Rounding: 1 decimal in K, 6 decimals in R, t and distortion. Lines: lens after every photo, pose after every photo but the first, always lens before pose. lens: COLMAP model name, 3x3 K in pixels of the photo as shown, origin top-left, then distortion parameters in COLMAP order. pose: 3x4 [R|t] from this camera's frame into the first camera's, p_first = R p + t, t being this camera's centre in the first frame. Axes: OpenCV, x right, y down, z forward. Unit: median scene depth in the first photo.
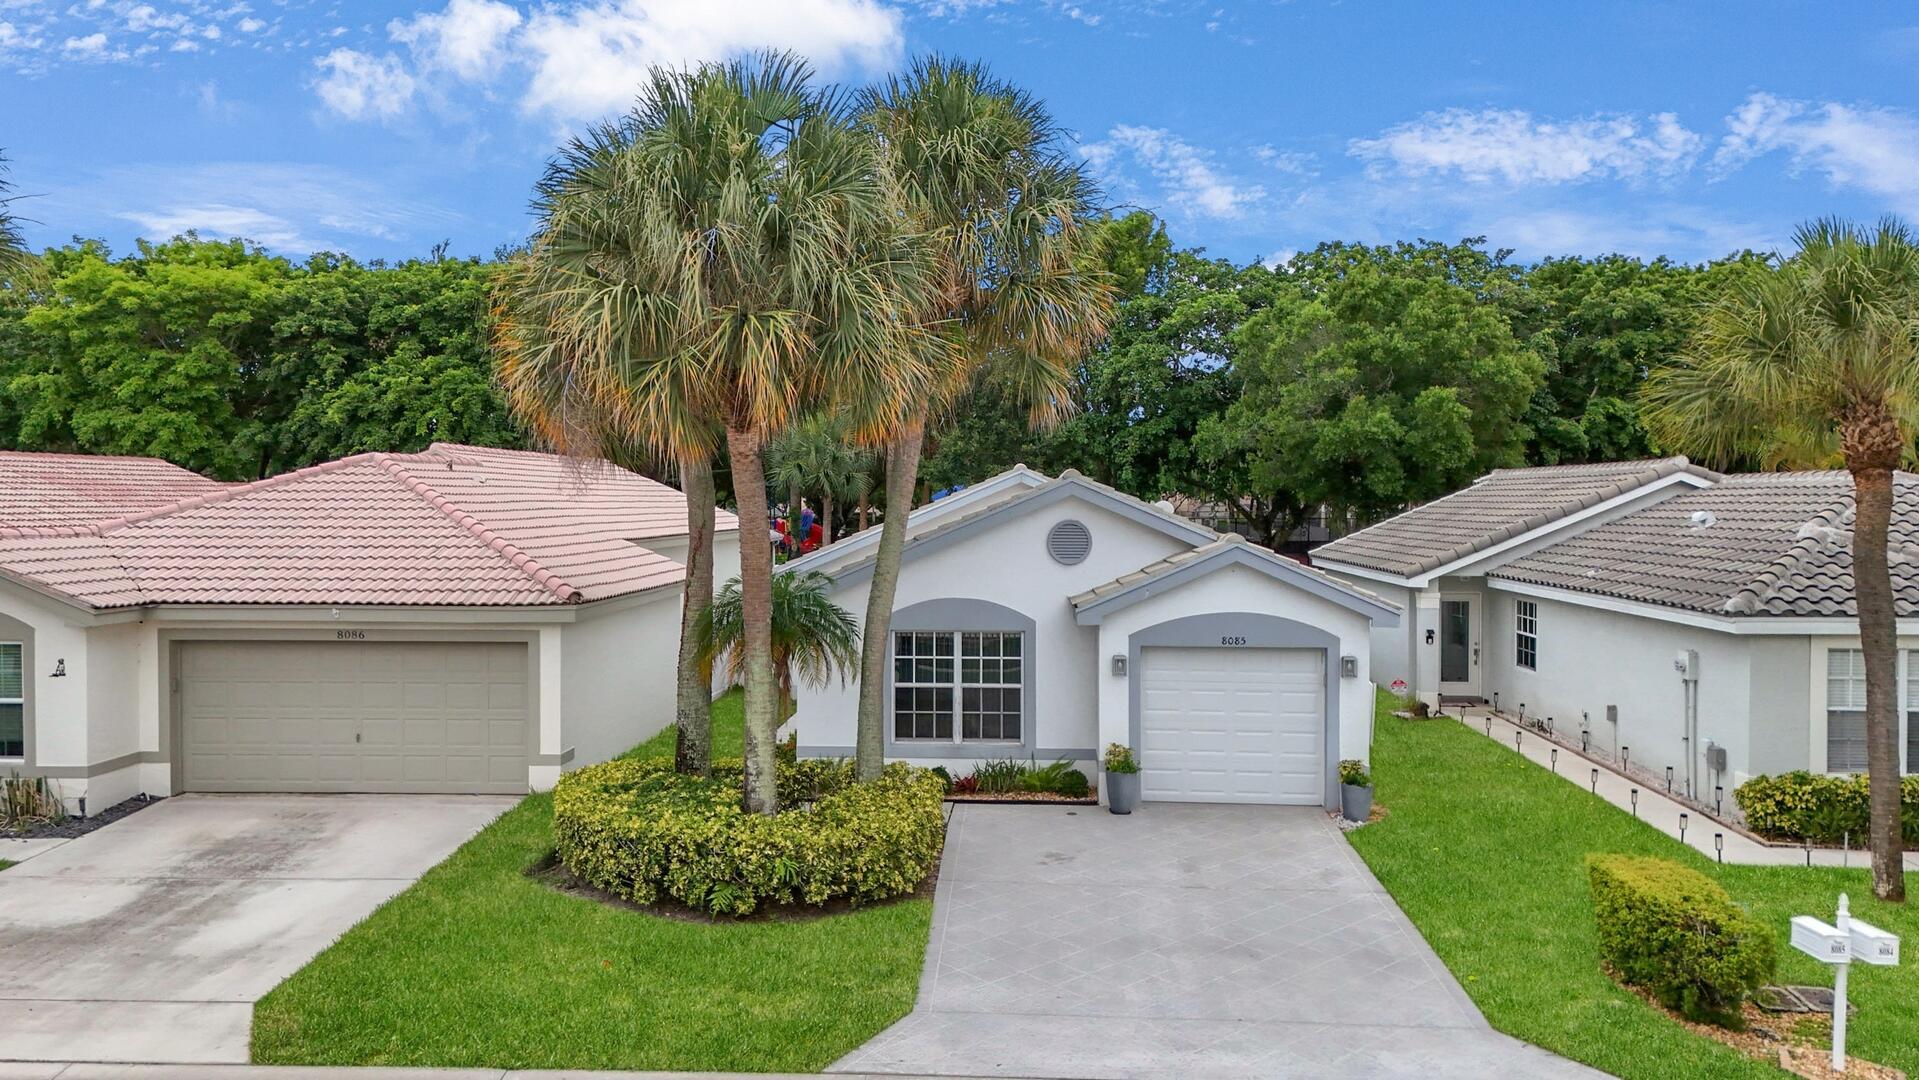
lens RADIAL K [[1453.2, 0, 959.5], [0, 1453.2, 540.0], [0, 0, 1]] dist [0.067976, -0.046616]
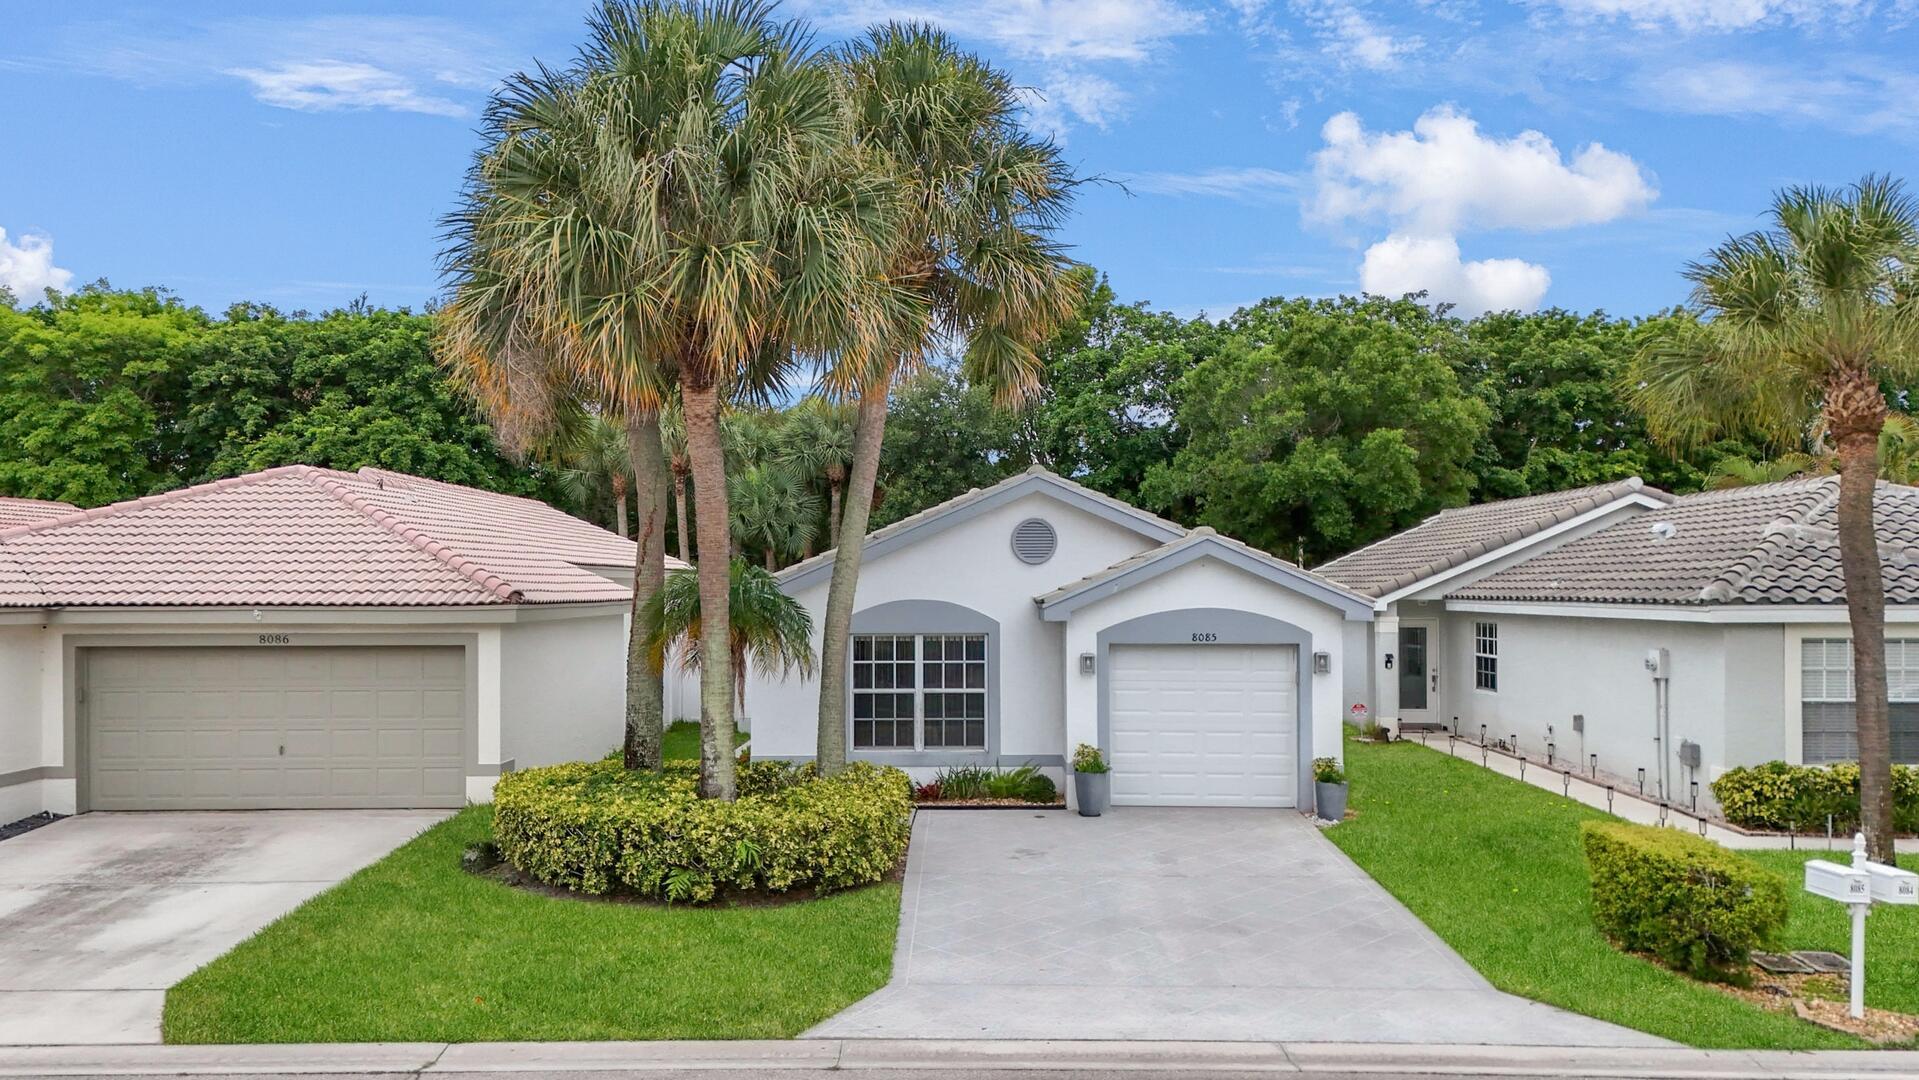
lens RADIAL K [[1451.5, 0, 961.8], [0, 1451.5, 600.6], [0, 0, 1]] dist [0.072215, -0.049039]
pose [[0.998957, -0.004480, 0.045448, -0.016798], [0.005351, 0.999804, -0.019052, 0.060677], [-0.045354, 0.019275, 0.998785, 0.037645]]
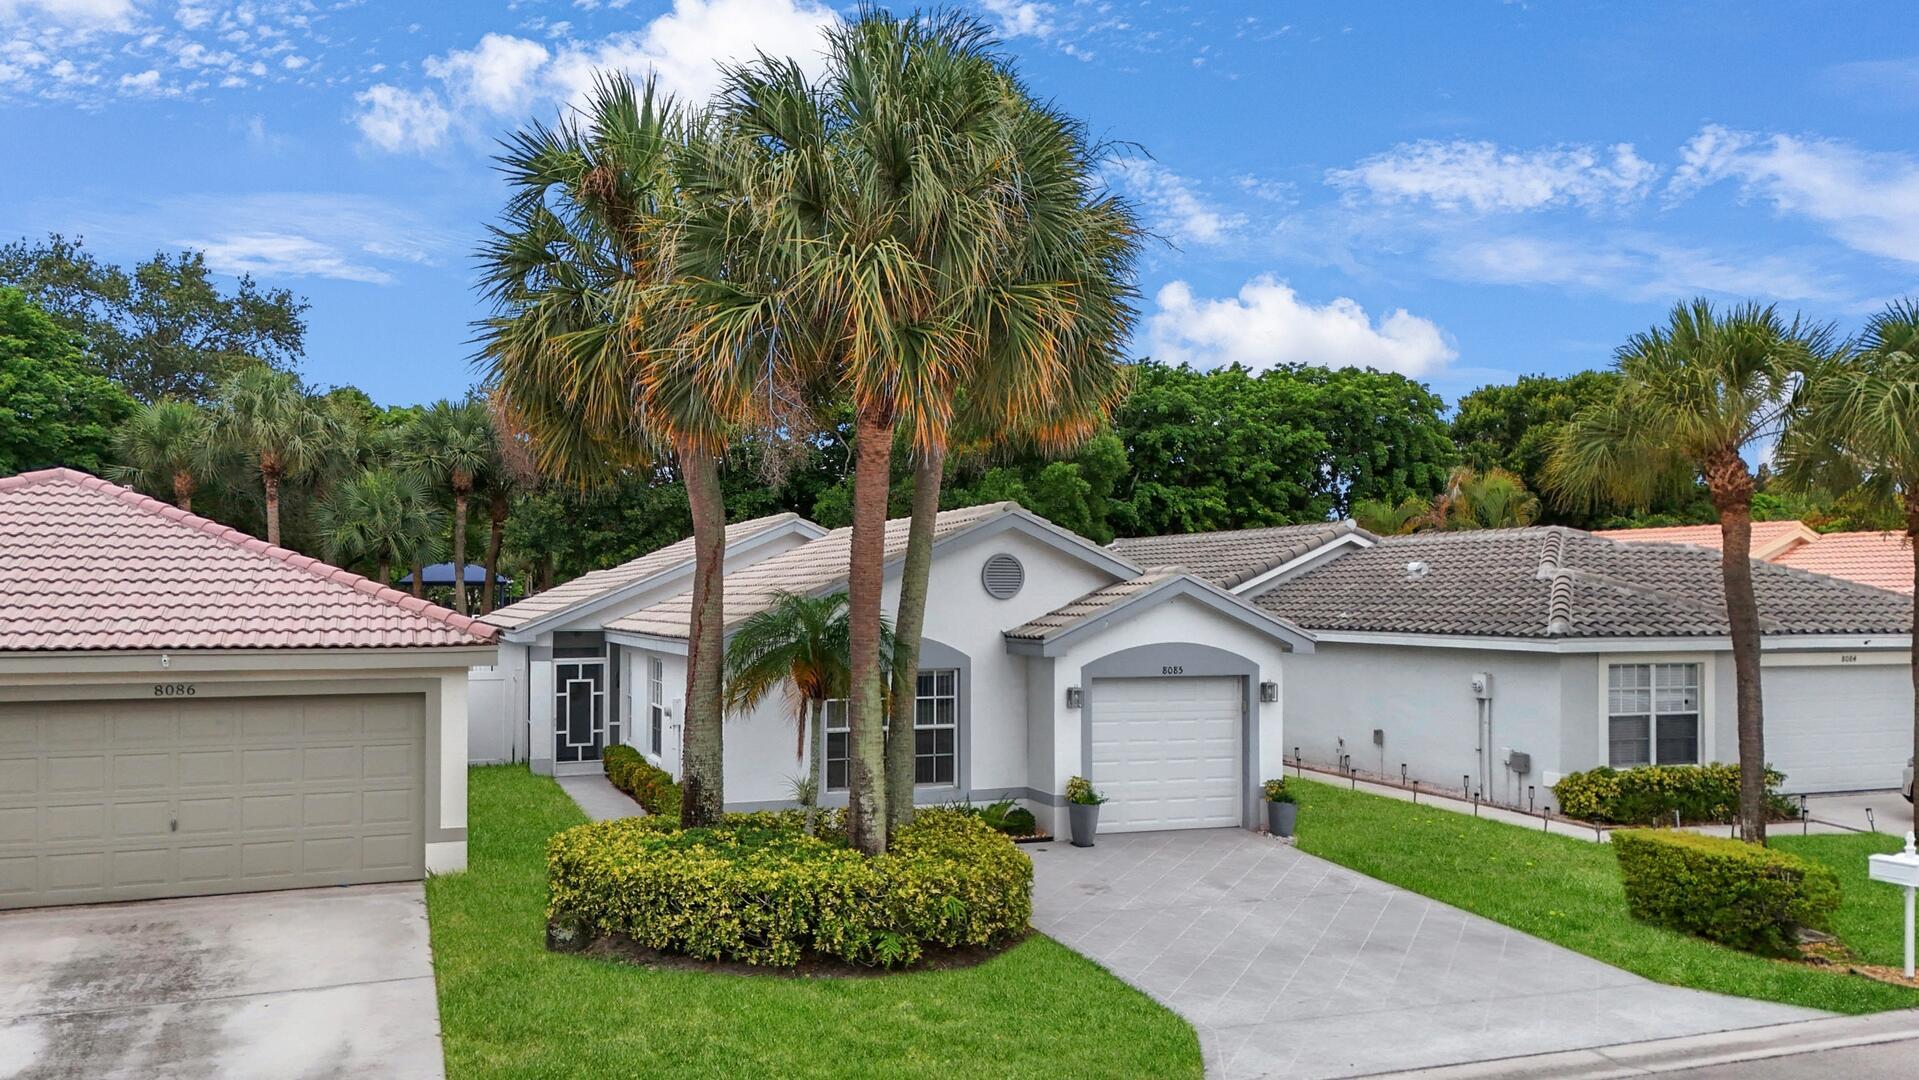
lens RADIAL K [[1451.5, 0, 961.8], [0, 1451.5, 600.6], [0, 0, 1]] dist [0.072215, -0.049039]
pose [[0.910749, -0.001033, 0.412959, -0.361865], [0.011374, 0.999680, -0.022584, 0.040423], [-0.412804, 0.025266, 0.910470, 0.124348]]
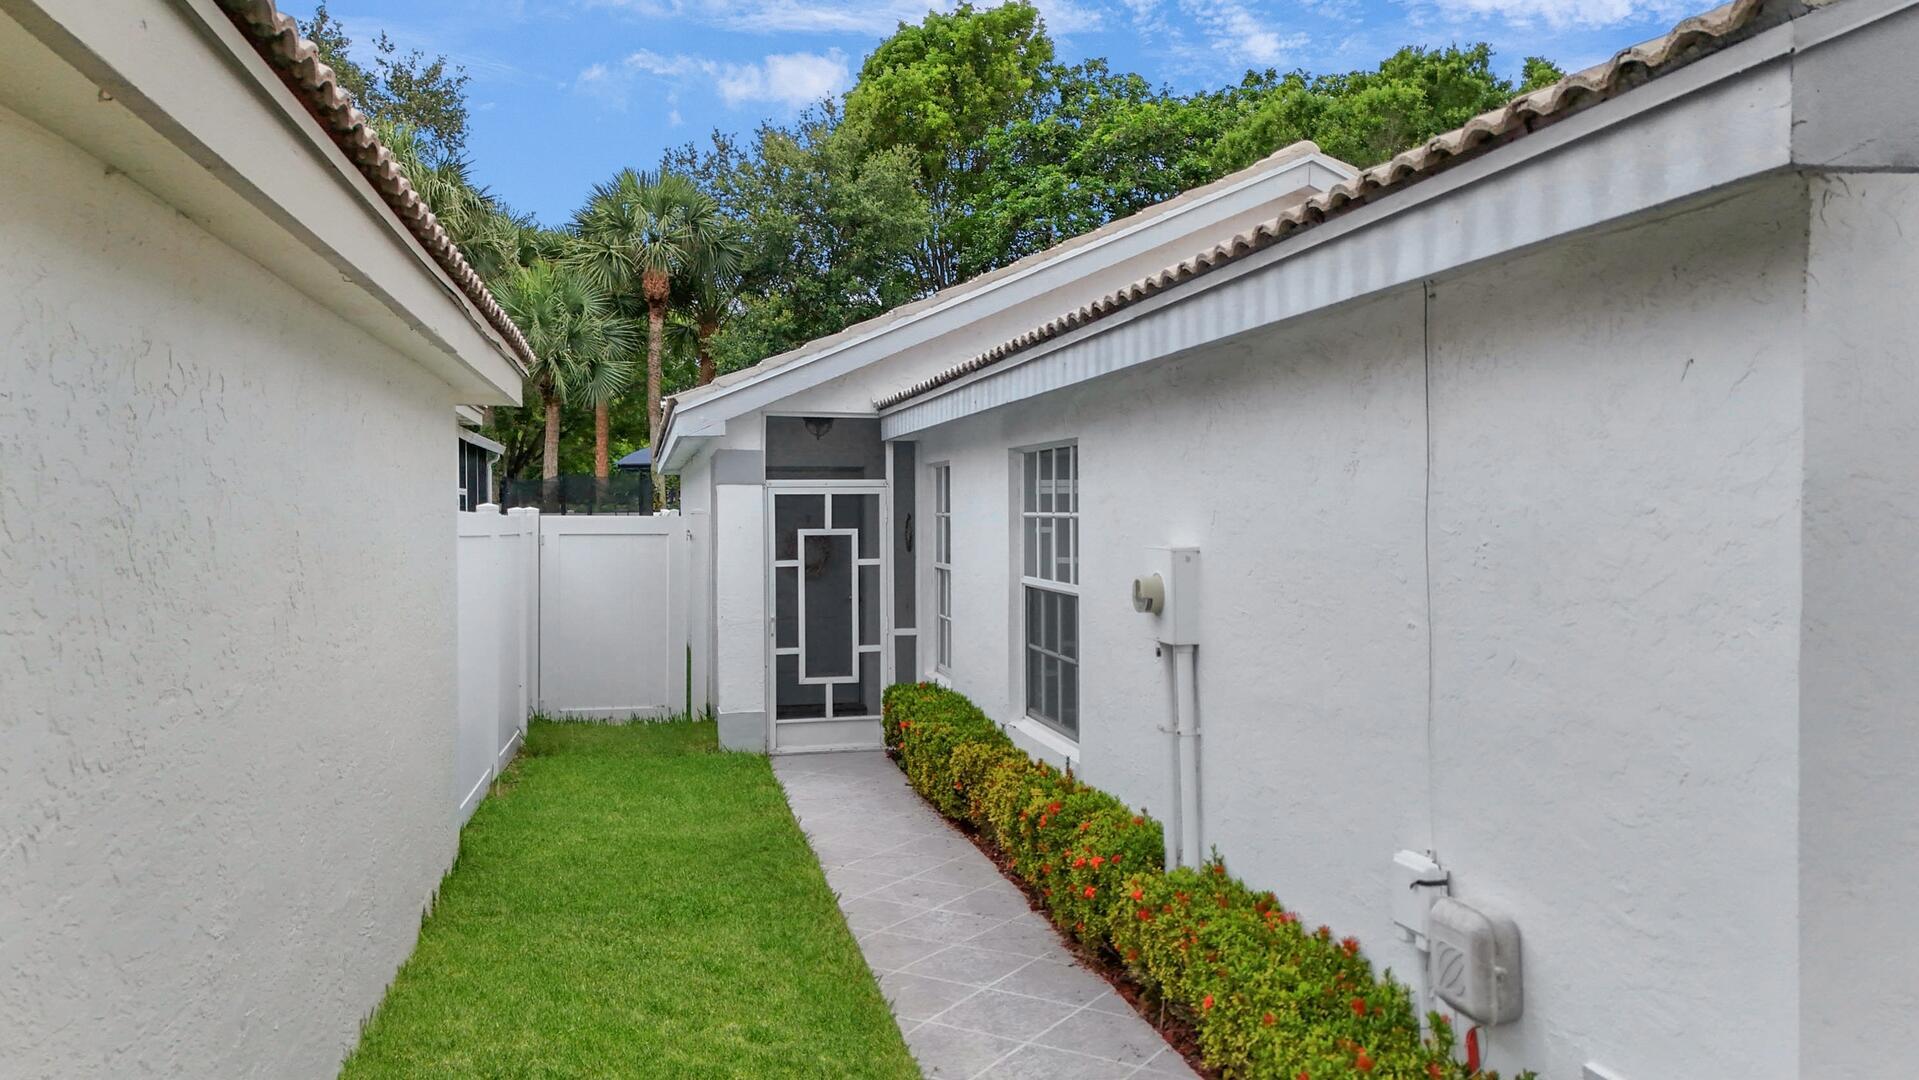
lens RADIAL K [[1451.5, 0, 961.8], [0, 1451.5, 600.6], [0, 0, 1]] dist [0.072215, -0.049039]
pose [[0.964009, -0.019357, 0.265163, -0.232549], [0.010574, 0.999348, 0.034512, 0.086285], [-0.265658, -0.030466, 0.963586, 0.904355]]
